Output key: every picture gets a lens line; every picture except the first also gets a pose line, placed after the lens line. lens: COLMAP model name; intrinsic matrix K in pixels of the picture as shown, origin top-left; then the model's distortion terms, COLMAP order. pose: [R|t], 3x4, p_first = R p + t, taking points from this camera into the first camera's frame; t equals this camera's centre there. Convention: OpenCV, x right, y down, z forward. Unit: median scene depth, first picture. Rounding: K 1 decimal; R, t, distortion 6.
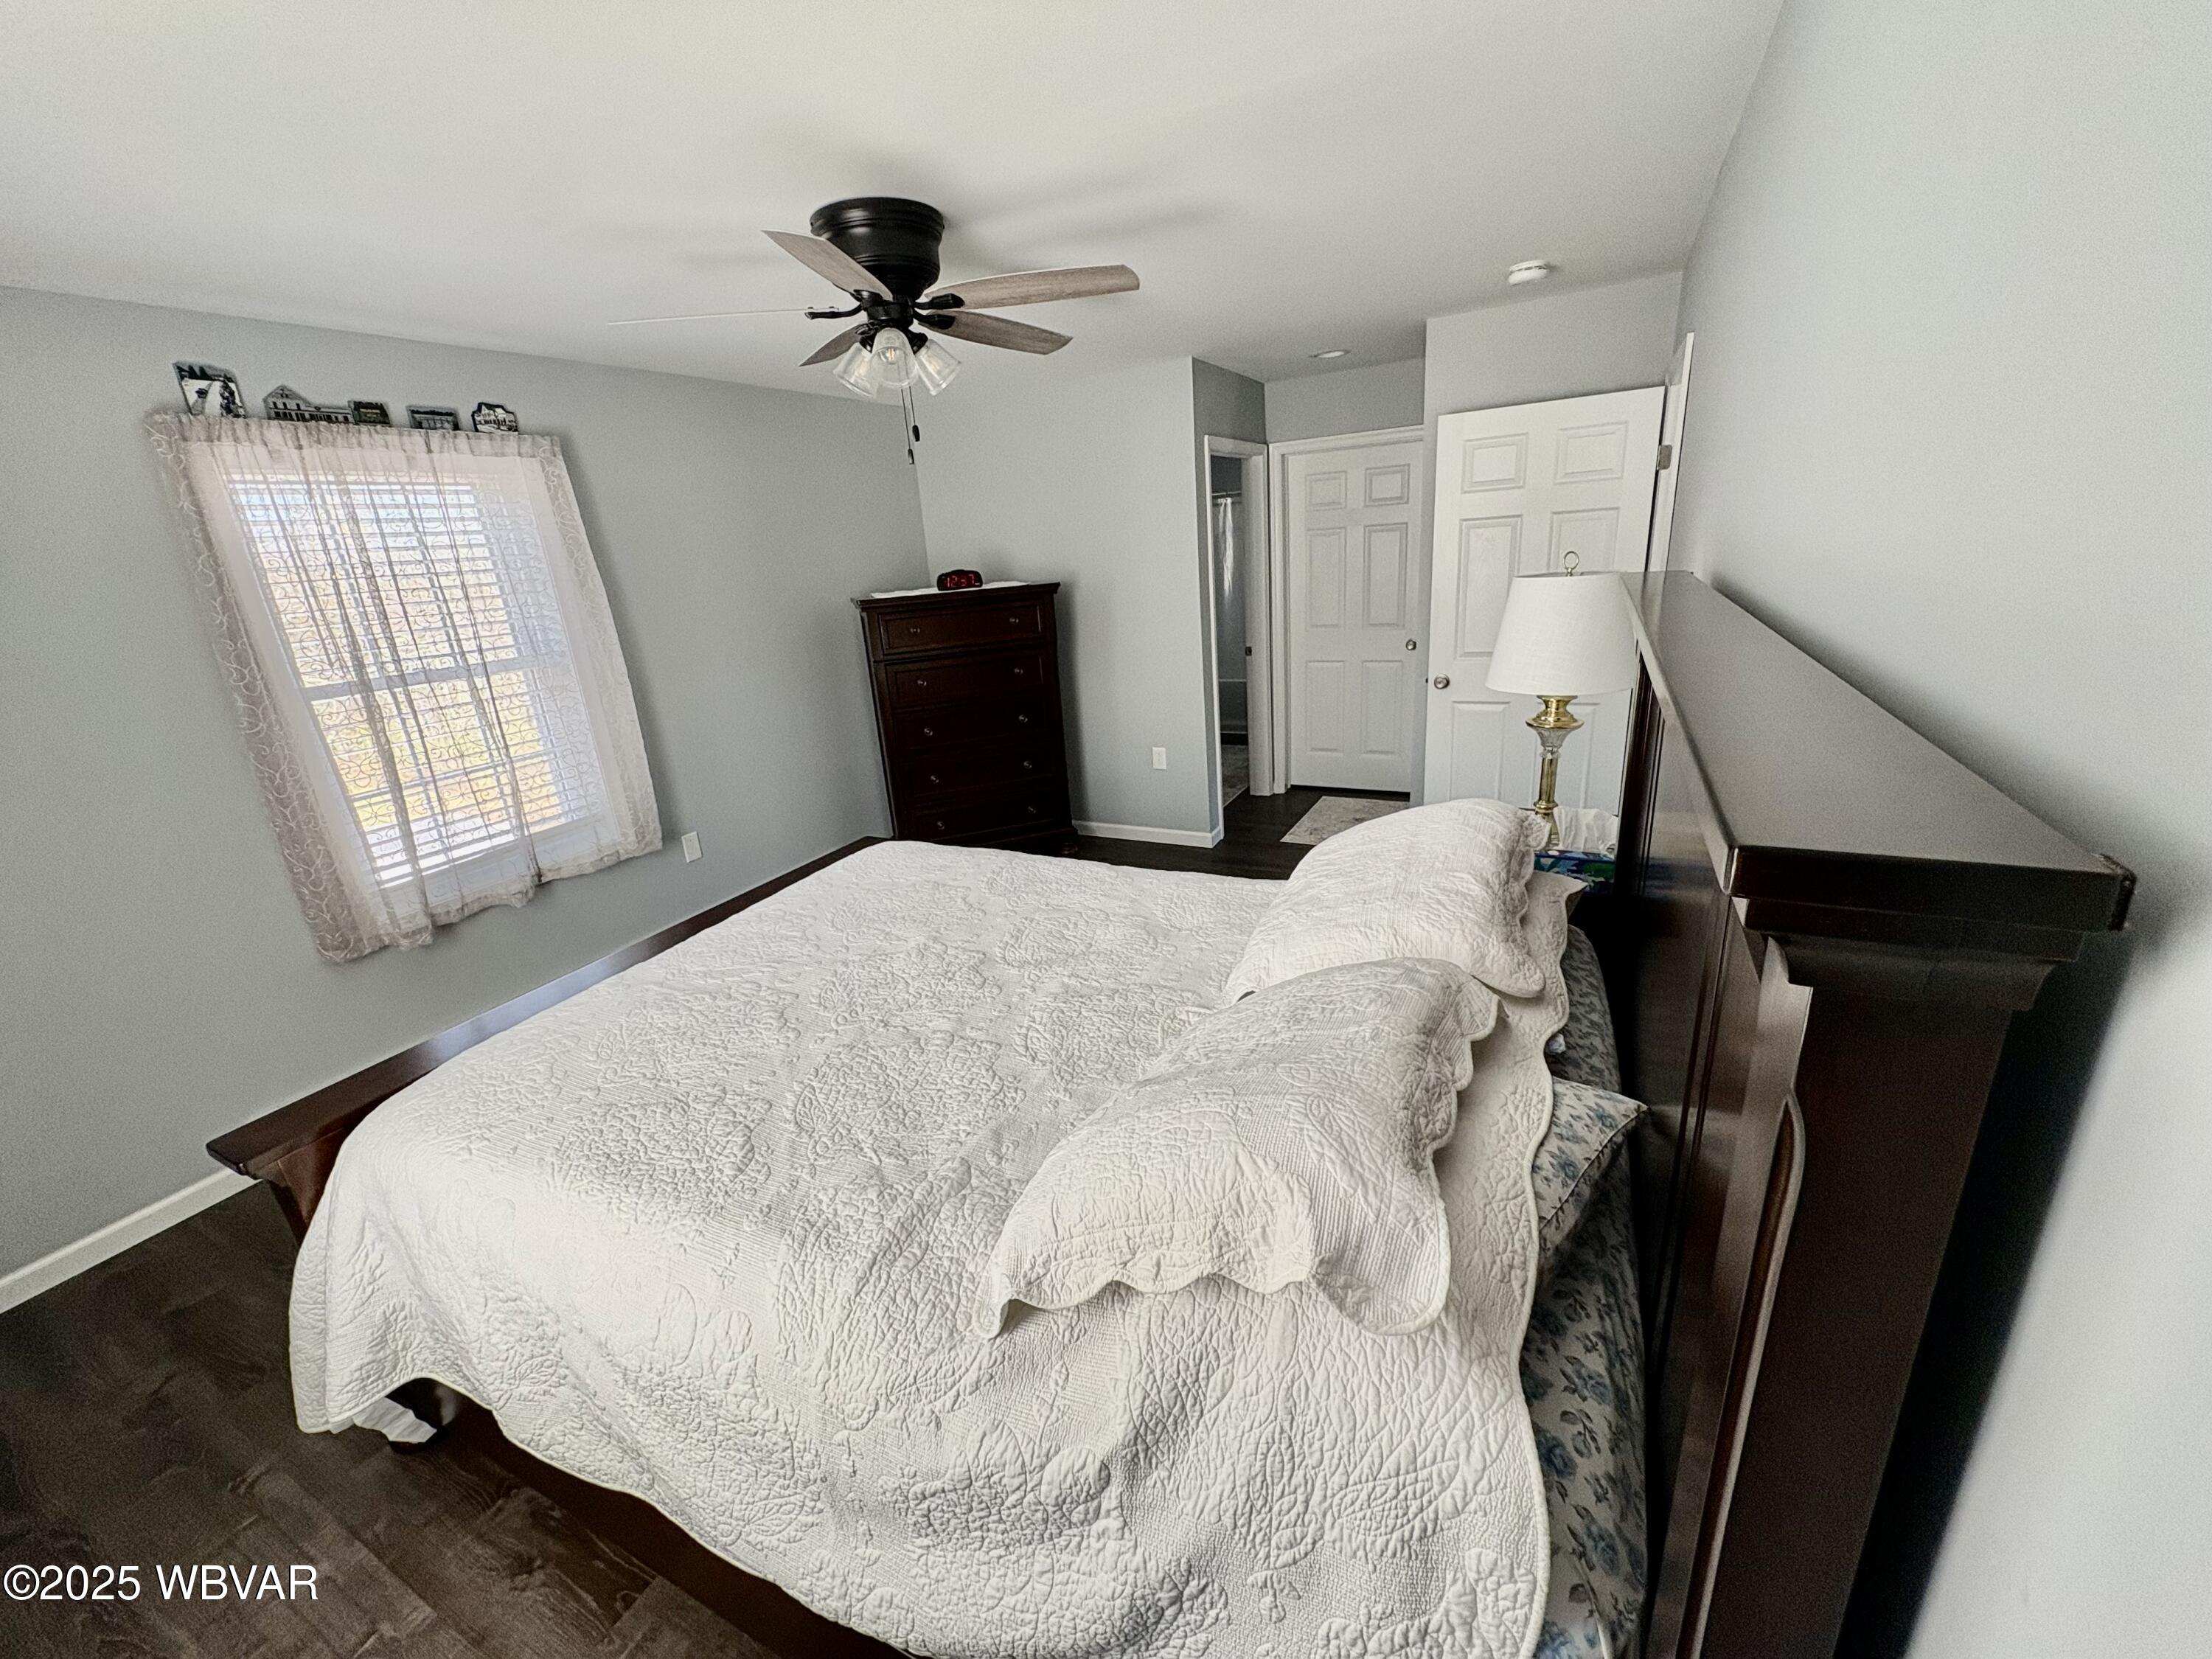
lens RADIAL K [[892.6, 0, 1106.0], [0, 892.6, 829.5], [0, 0, 1]] dist [-0.001686, -0.000341]
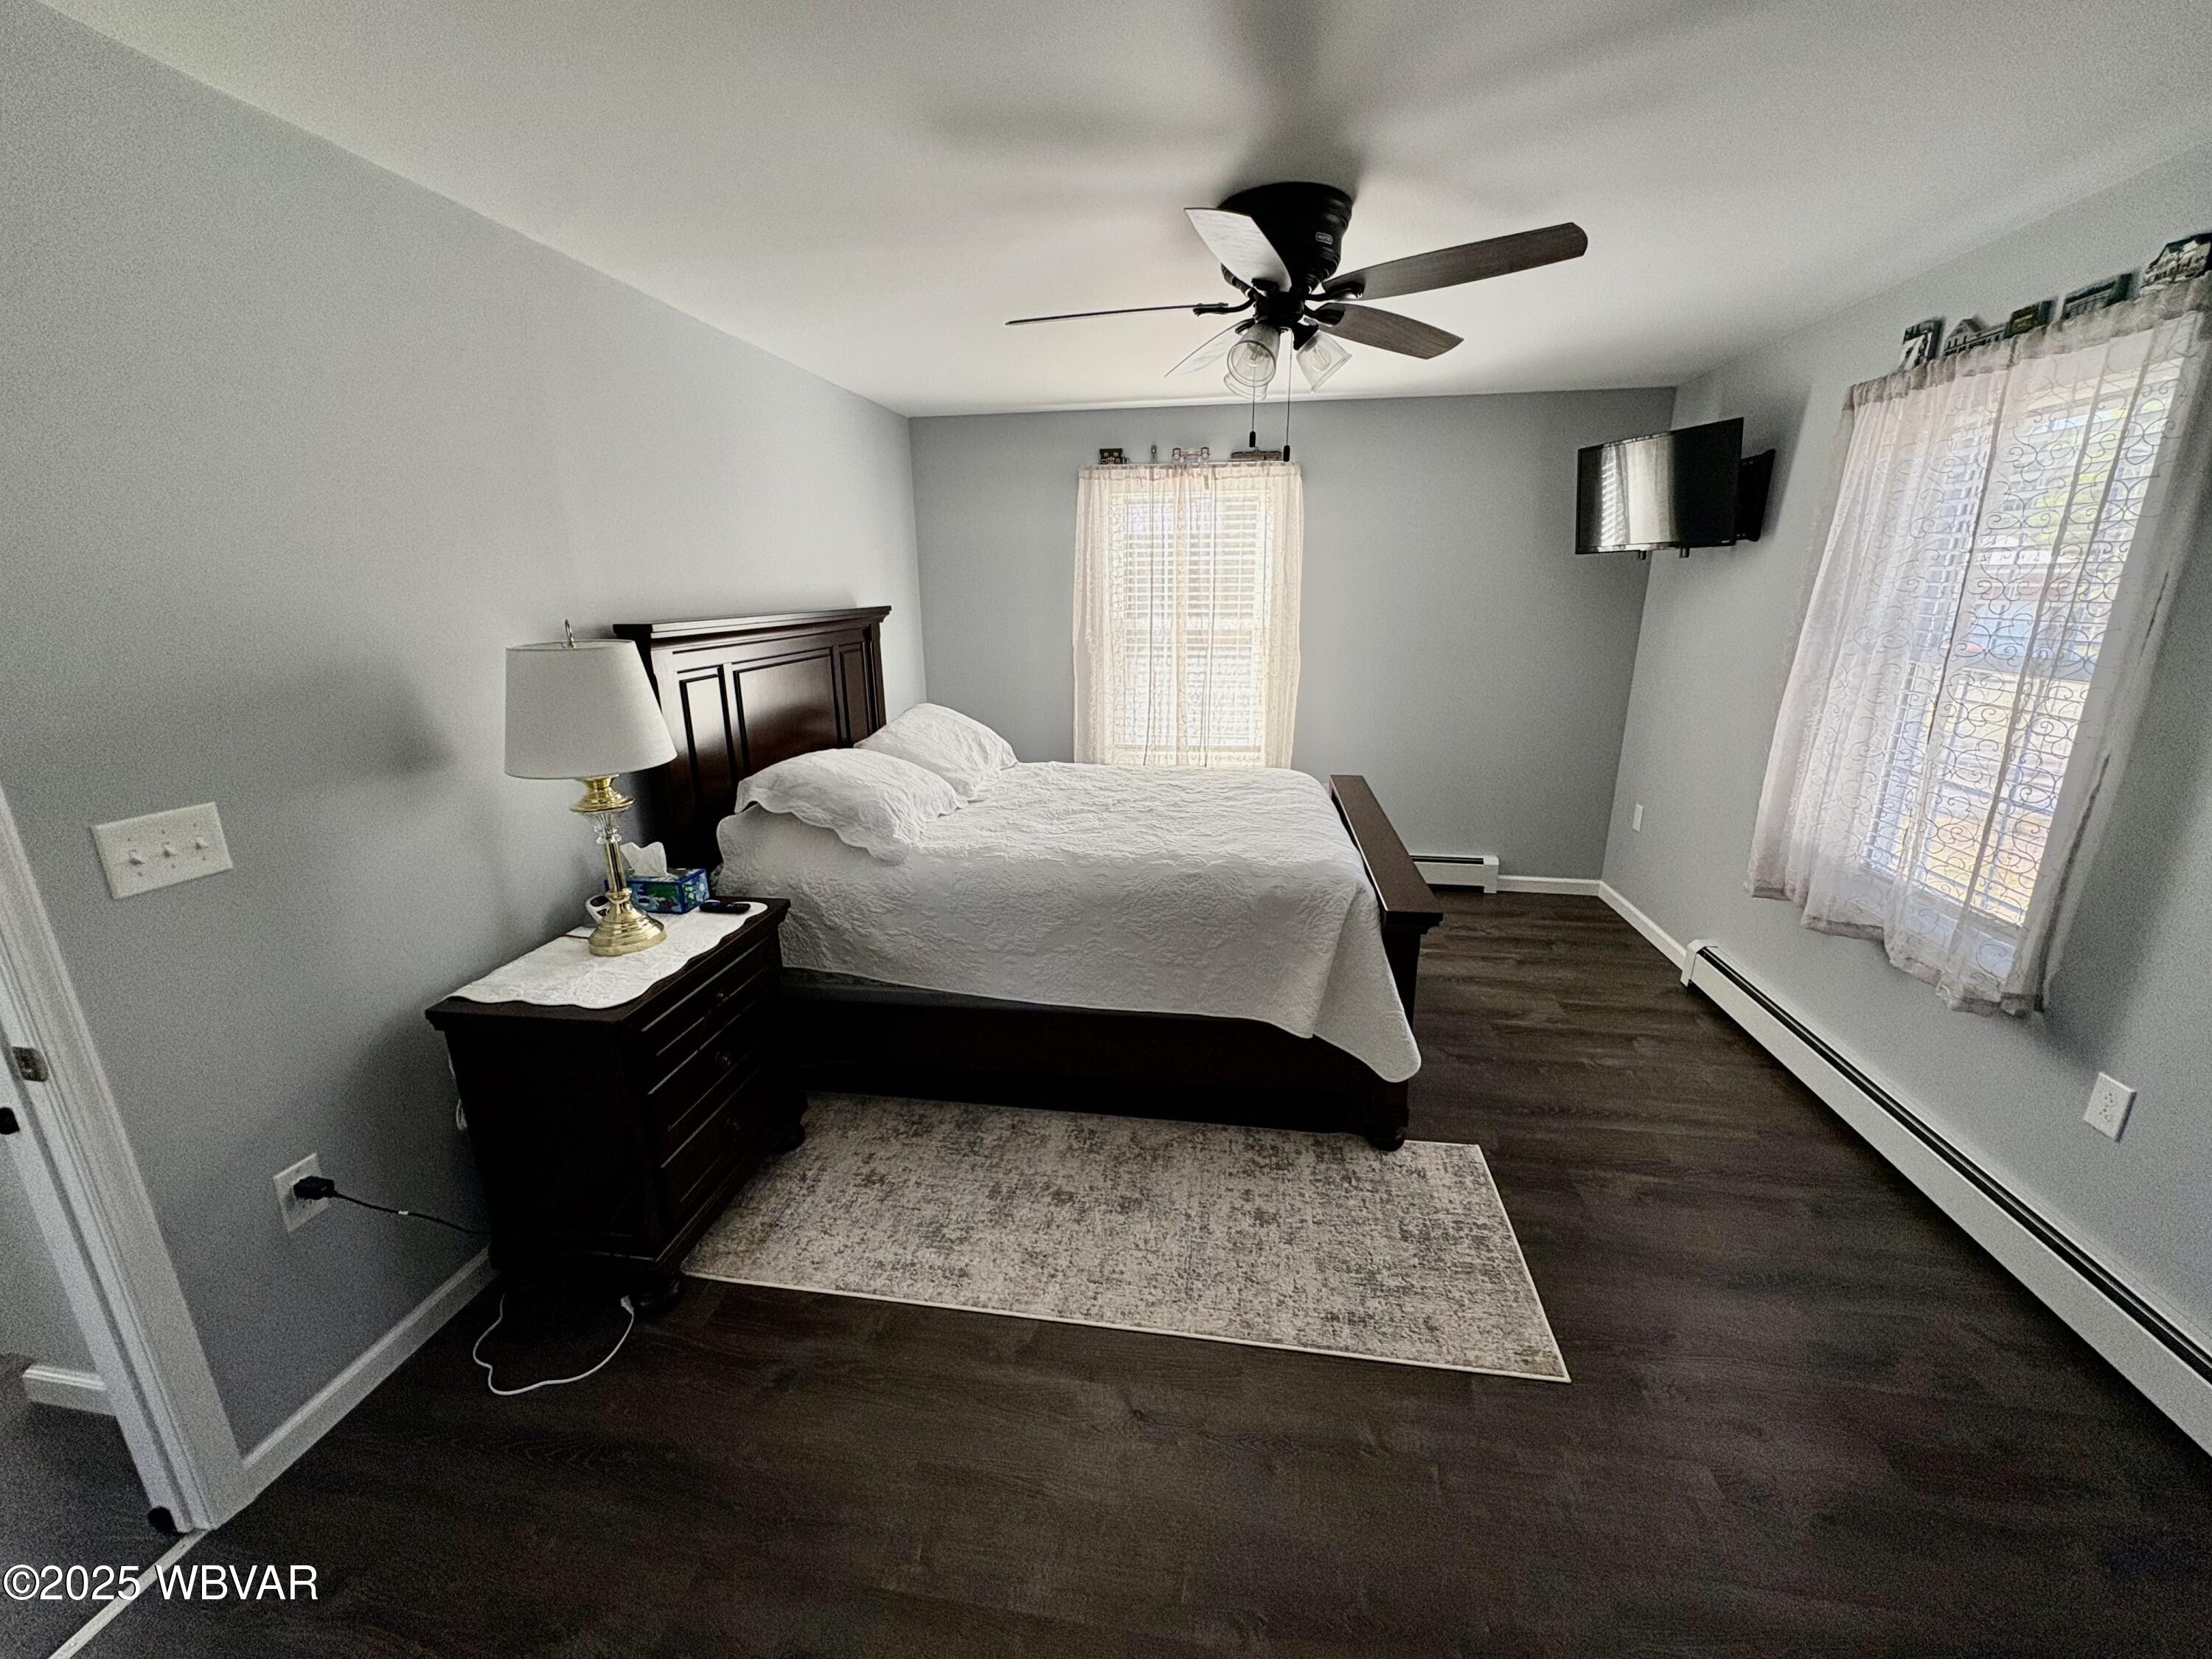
lens RADIAL K [[876.8, 0, 1090.9], [0, 876.8, 826.8], [0, 0, 1]] dist [-0.003323, -0.000443]
pose [[-0.948113, 0.165061, -0.271730, 0.230176], [-0.015042, 0.830429, 0.556922, -0.499836], [0.317578, 0.532112, -0.784857, 1.537673]]
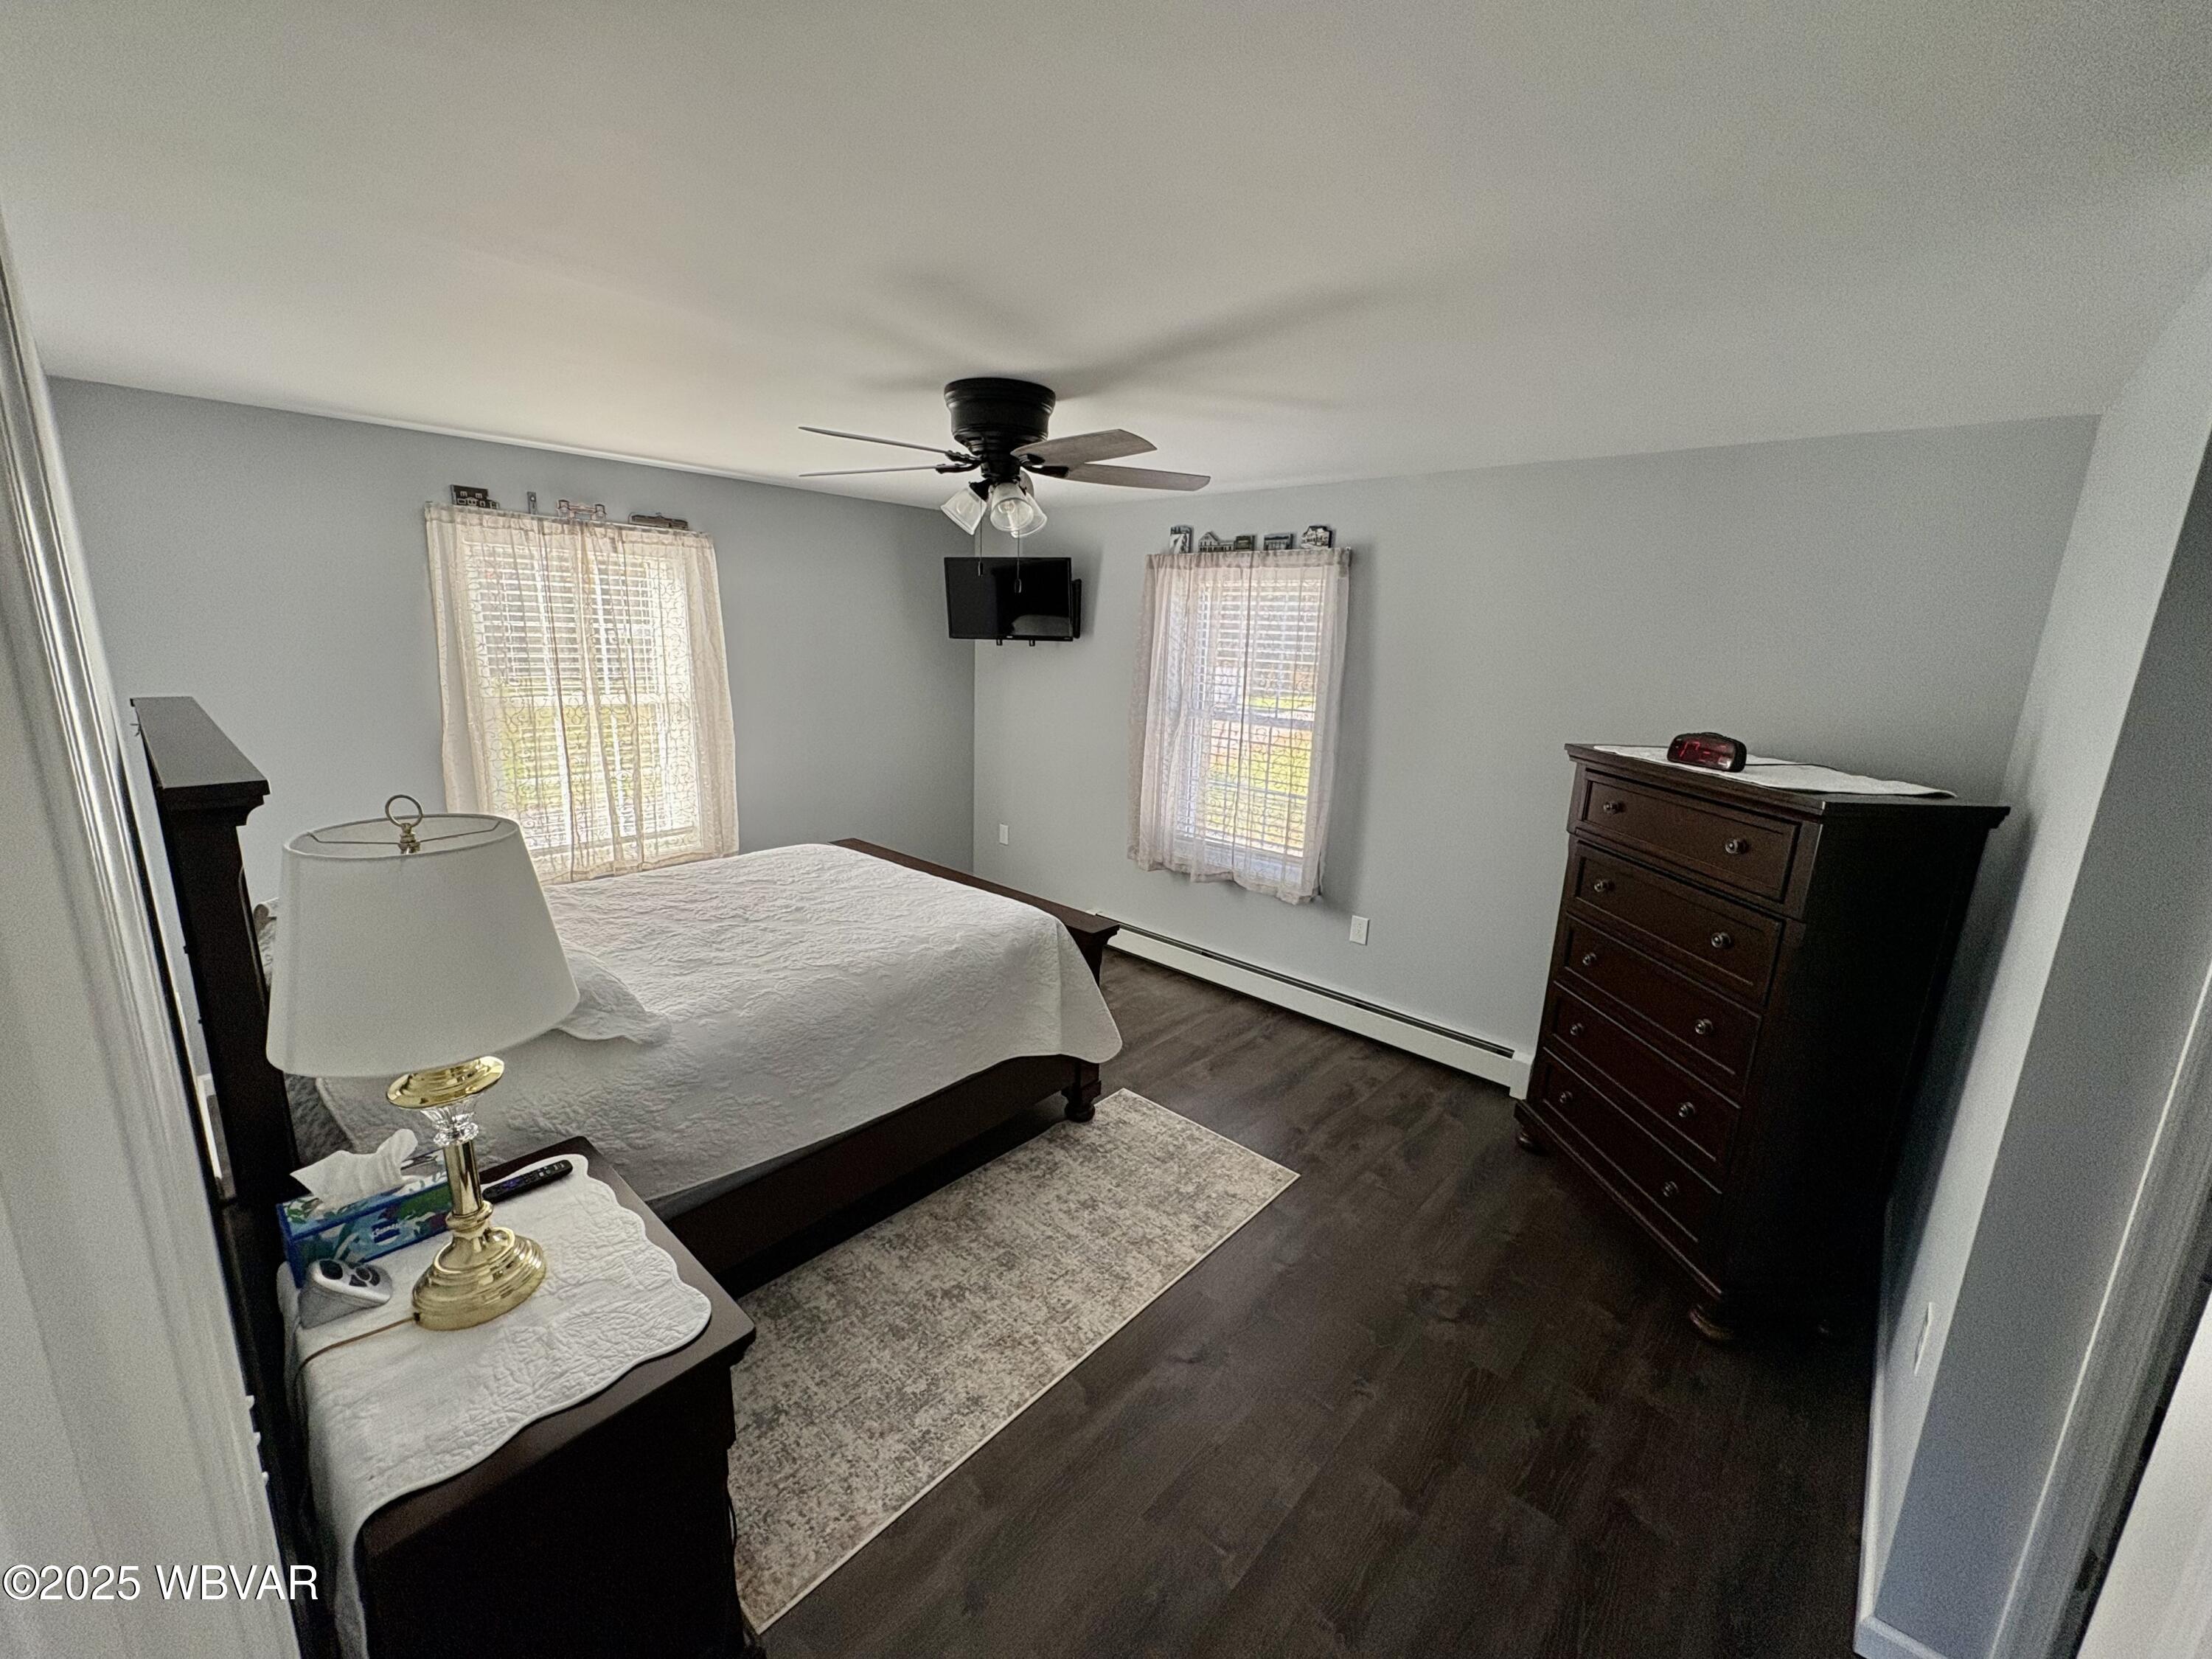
lens RADIAL K [[882.5, 0, 1105.7], [0, 882.5, 824.2], [0, 0, 1]] dist [-0.000140, 0.000087]
pose [[-0.262517, 0.274691, -0.925003, 0.706714], [-0.309237, 0.884113, 0.350310, -0.484422], [0.914034, 0.378007, -0.147150, 1.153185]]
